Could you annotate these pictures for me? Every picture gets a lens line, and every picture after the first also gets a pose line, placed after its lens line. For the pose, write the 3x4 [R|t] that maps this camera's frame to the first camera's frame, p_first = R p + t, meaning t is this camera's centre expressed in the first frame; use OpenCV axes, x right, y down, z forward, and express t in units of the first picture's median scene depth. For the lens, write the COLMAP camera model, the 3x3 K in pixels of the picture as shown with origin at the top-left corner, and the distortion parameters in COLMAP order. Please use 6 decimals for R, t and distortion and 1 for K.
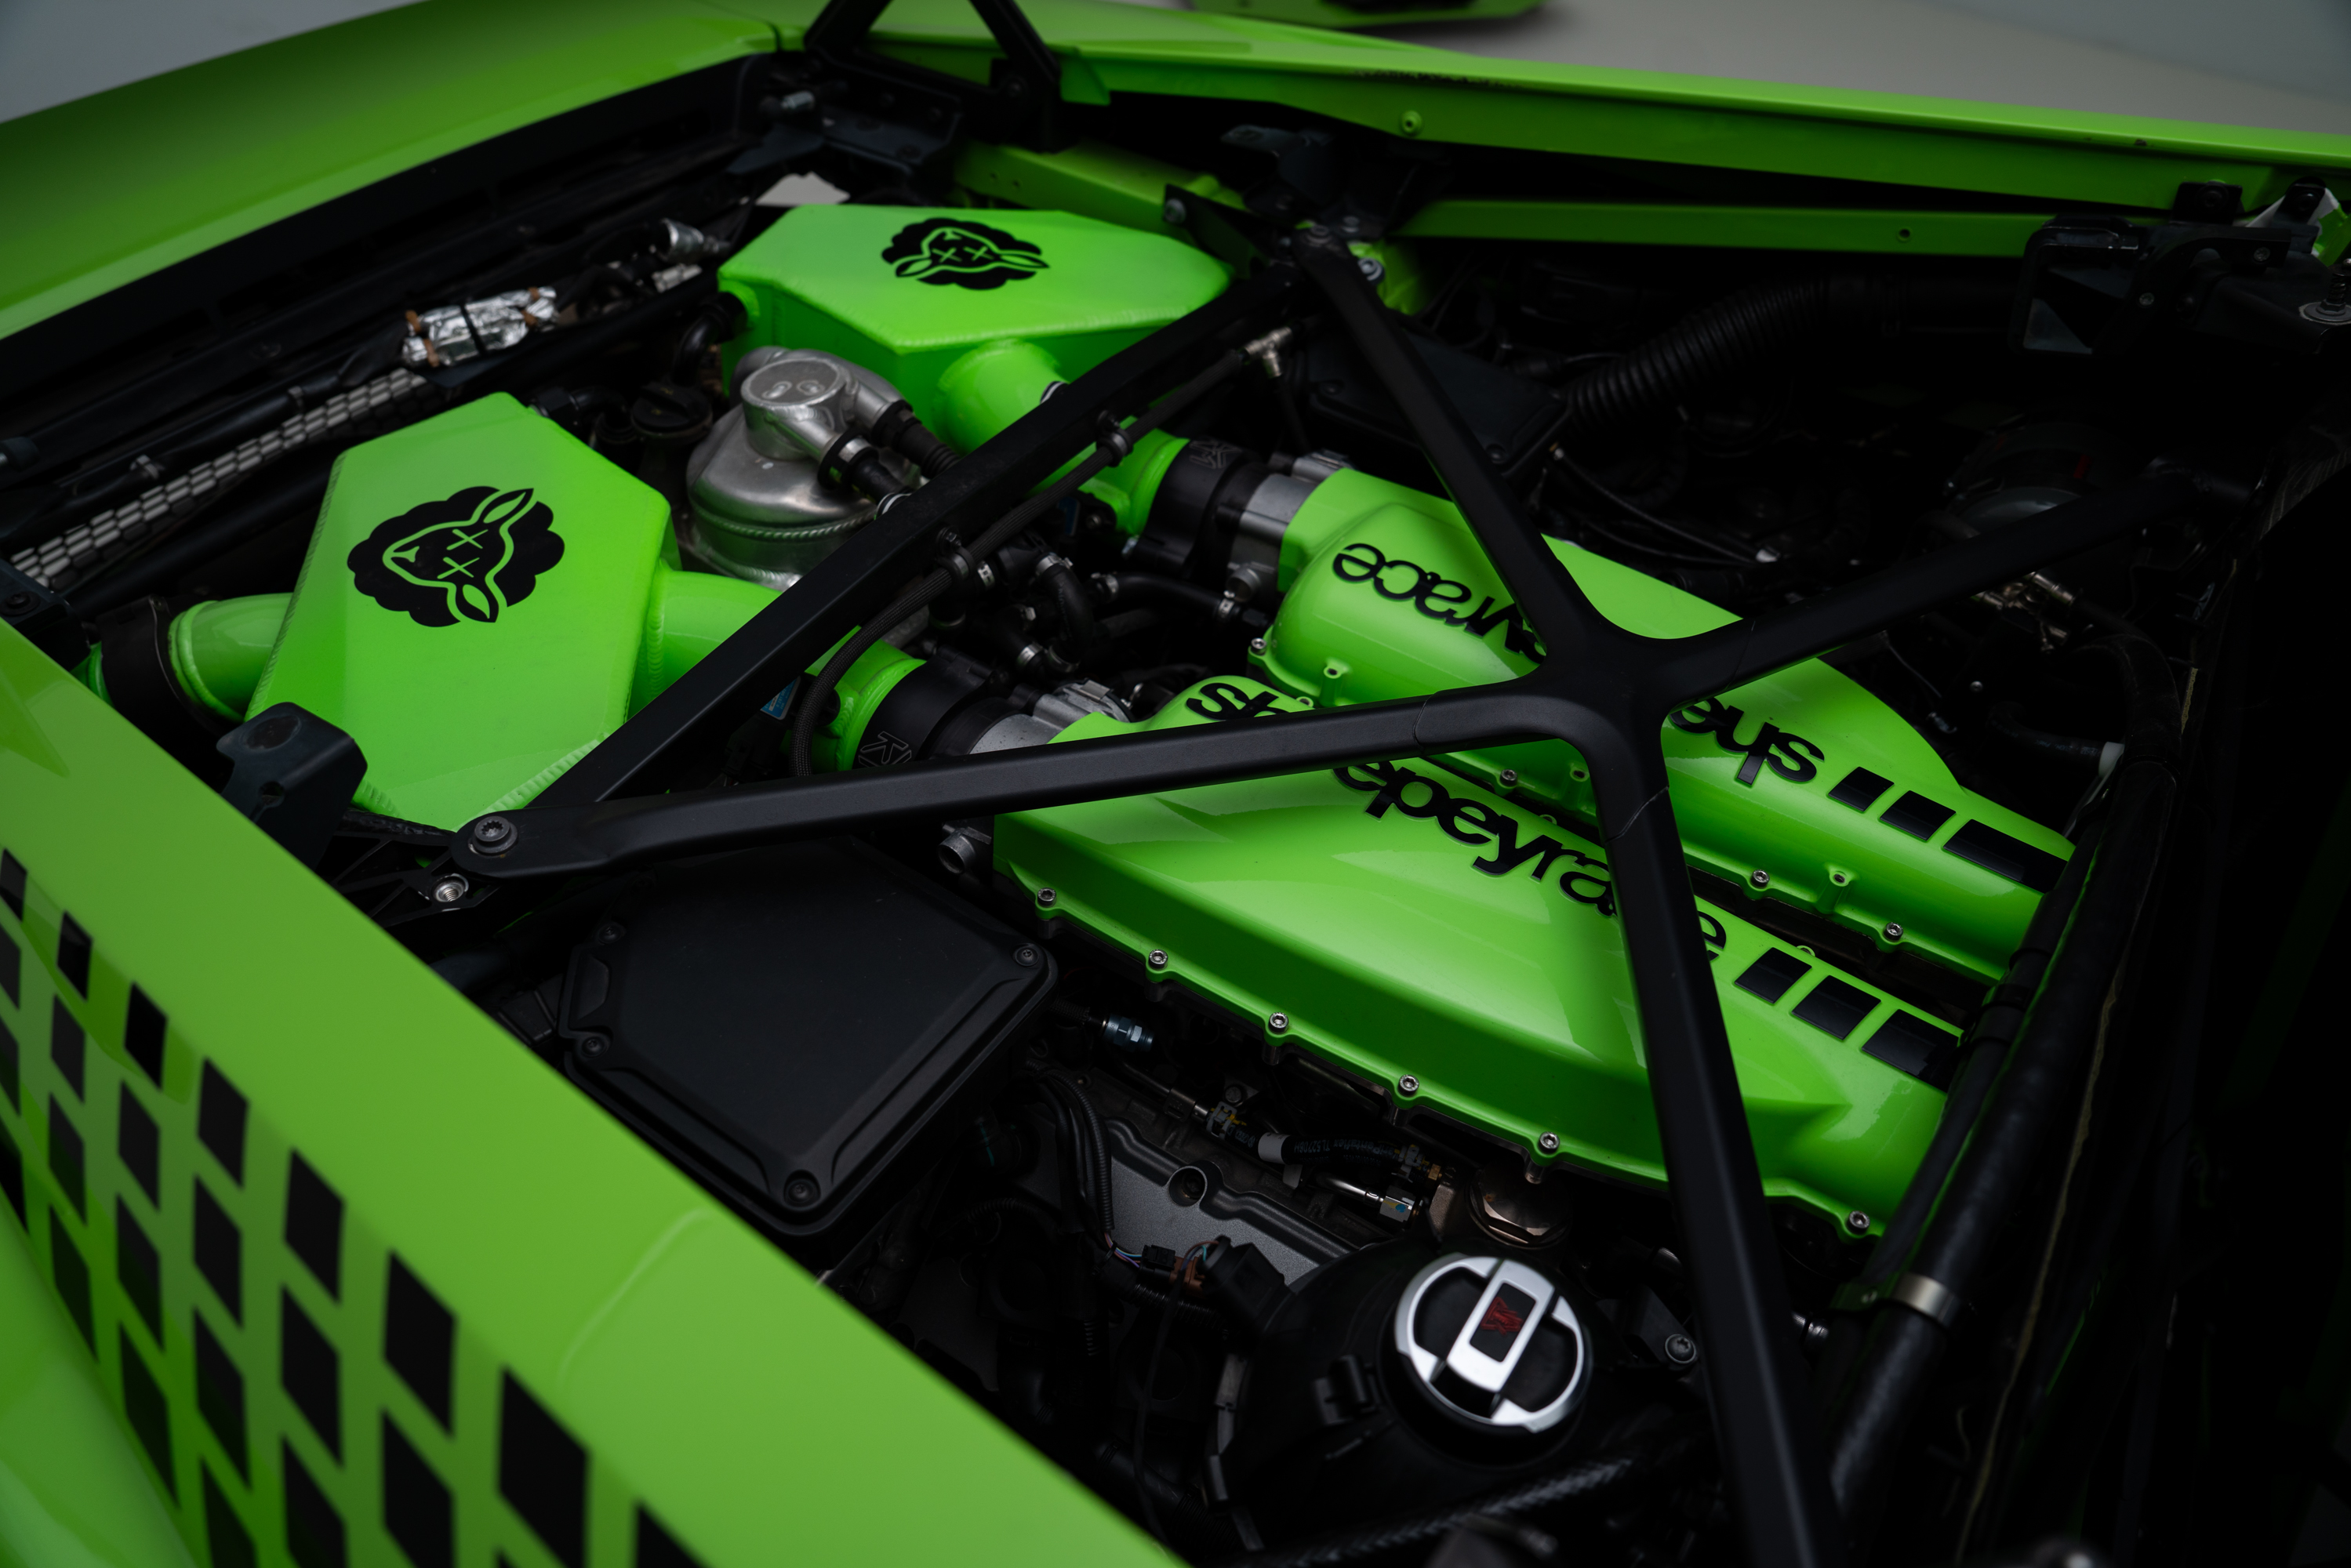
lens RADIAL K [[1590.5, 0, 1164.7], [0, 1590.5, 784.4], [0, 0, 1]] dist [-0.124494, 0.070329]
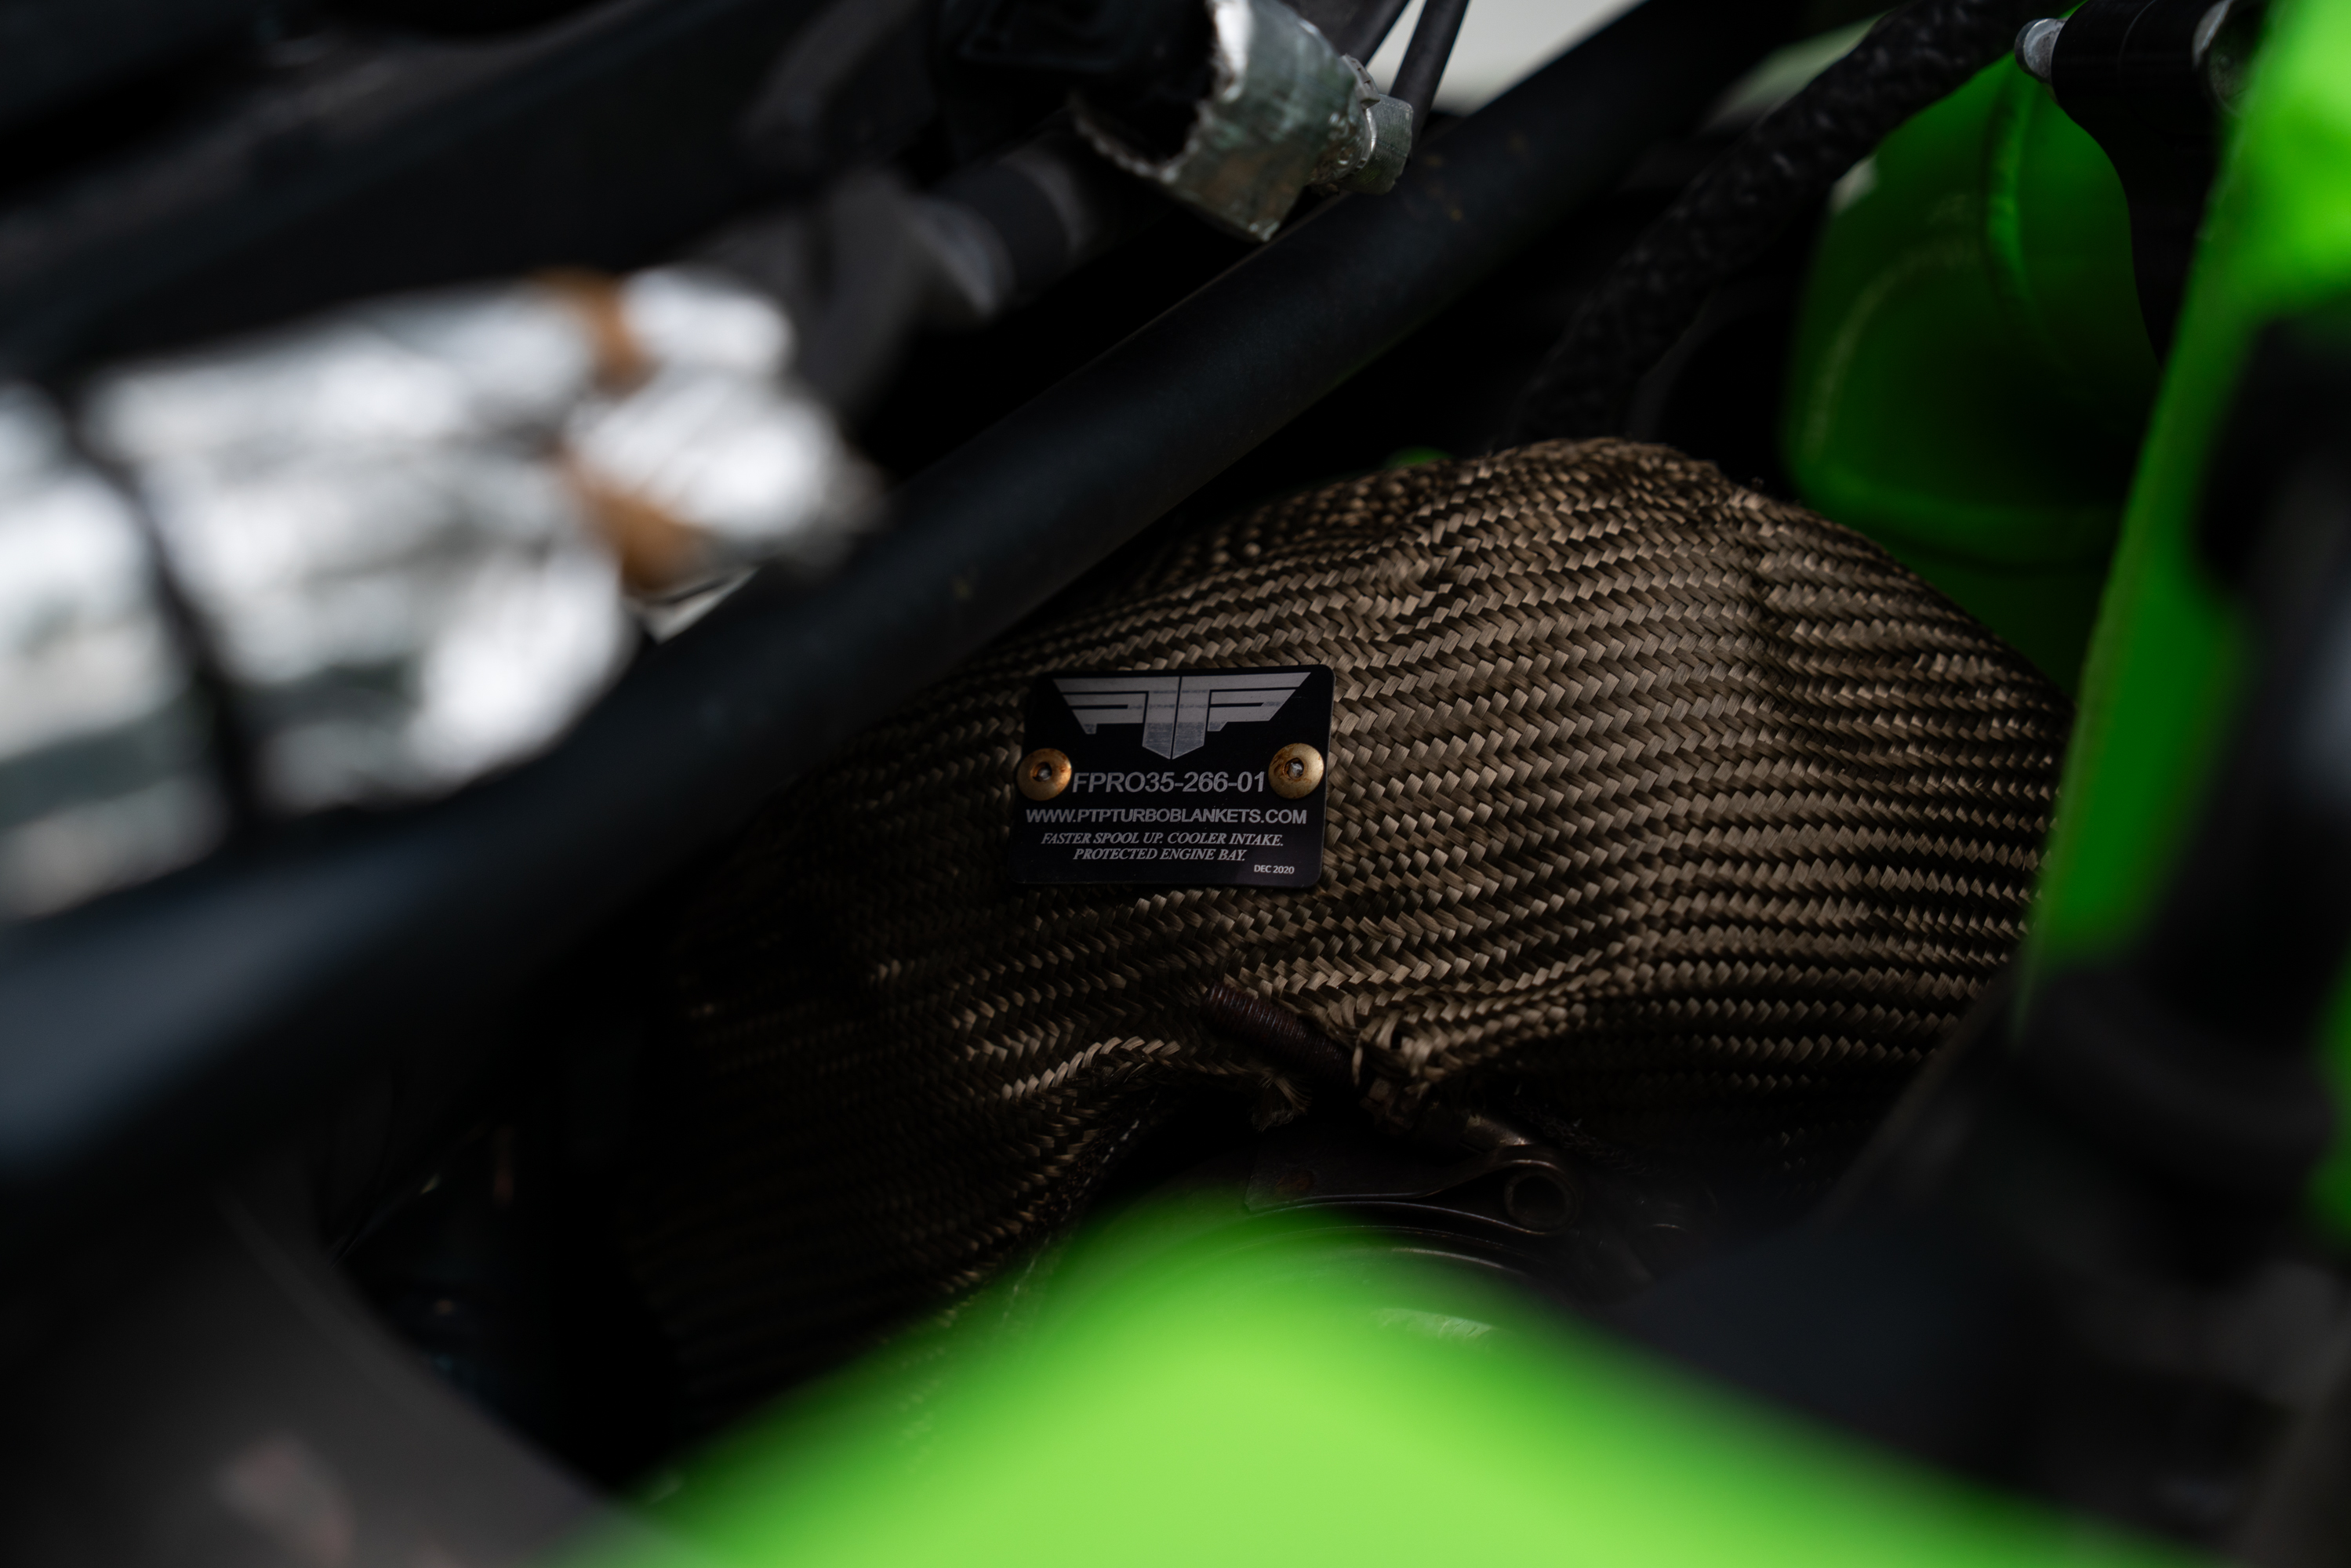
lens RADIAL K [[4385.1, 0, 1166.5], [0, 4385.1, 786.8], [0, 0, 1]] dist [0.295910, 0.010772]
pose [[0.996951, -0.045198, 0.063605, -0.486773], [0.060805, 0.960865, -0.270263, -0.238105], [-0.048901, 0.273307, 0.960683, 0.855802]]
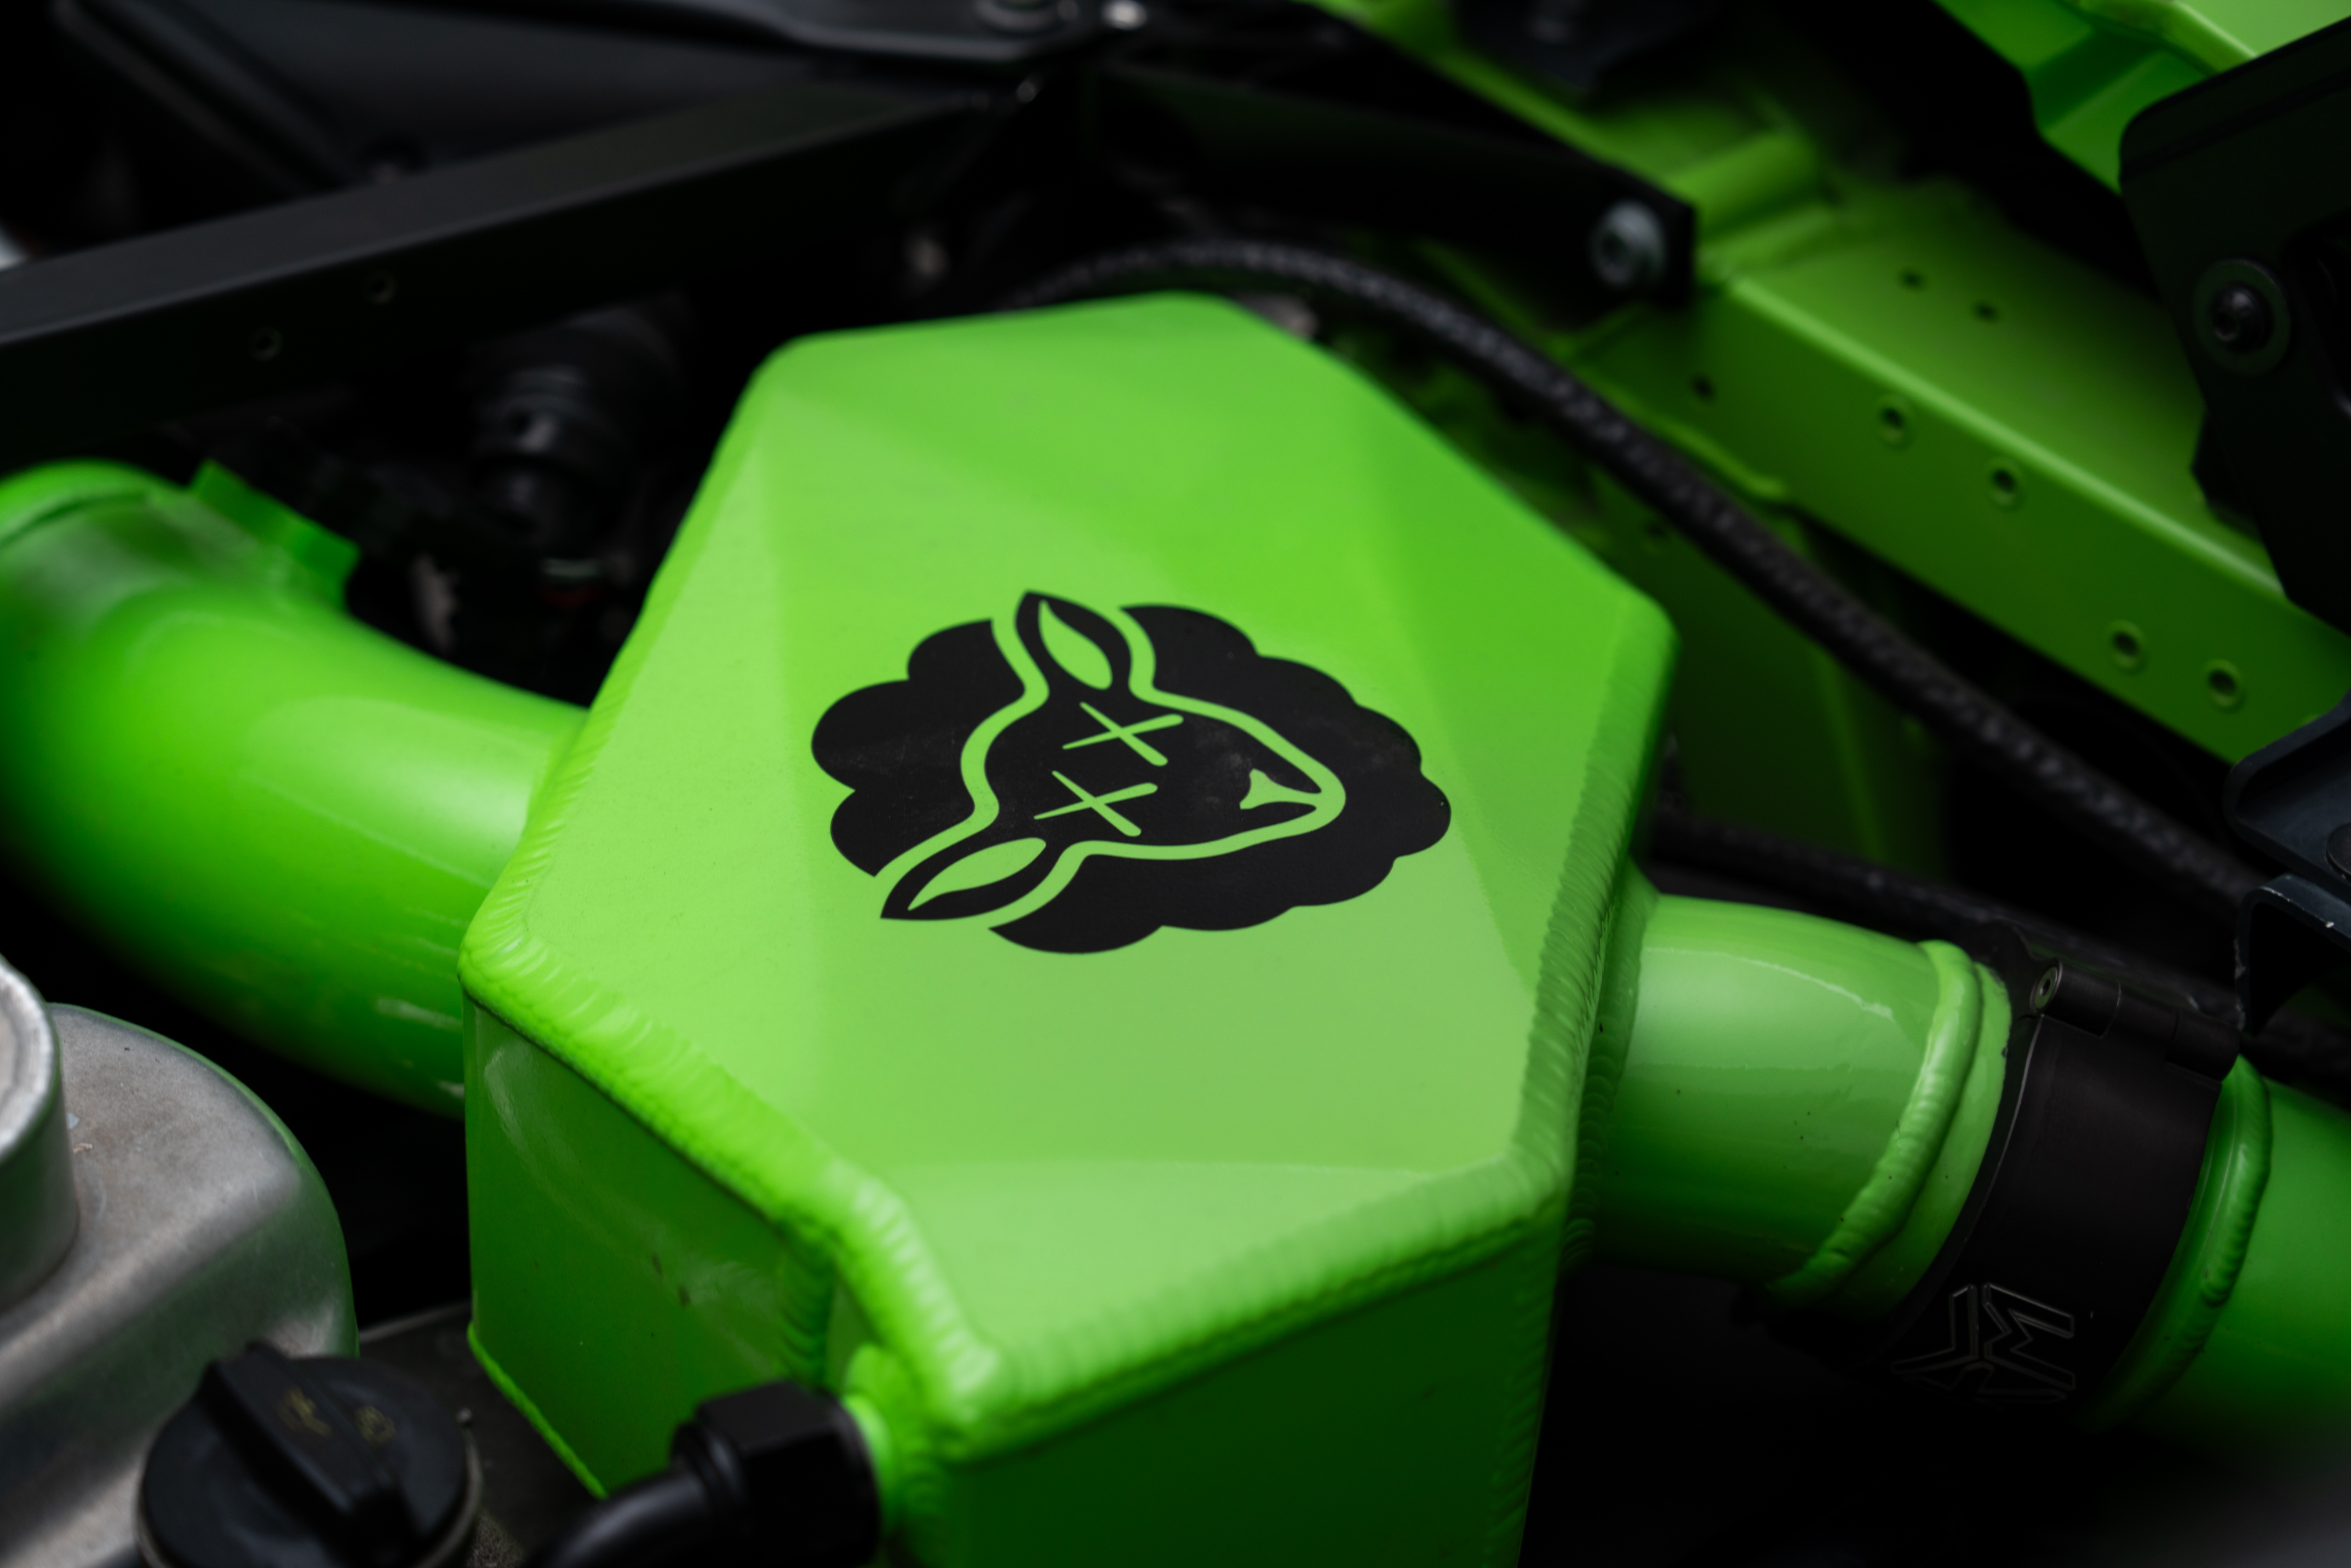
lens RADIAL K [[4385.1, 0, 1166.5], [0, 4385.1, 786.8], [0, 0, 1]] dist [0.295910, 0.010772]
pose [[-0.951237, -0.255205, 0.173259, -0.609402], [0.135600, 0.158536, 0.977997, -1.035261], [-0.277058, 0.953801, -0.116200, 1.077074]]
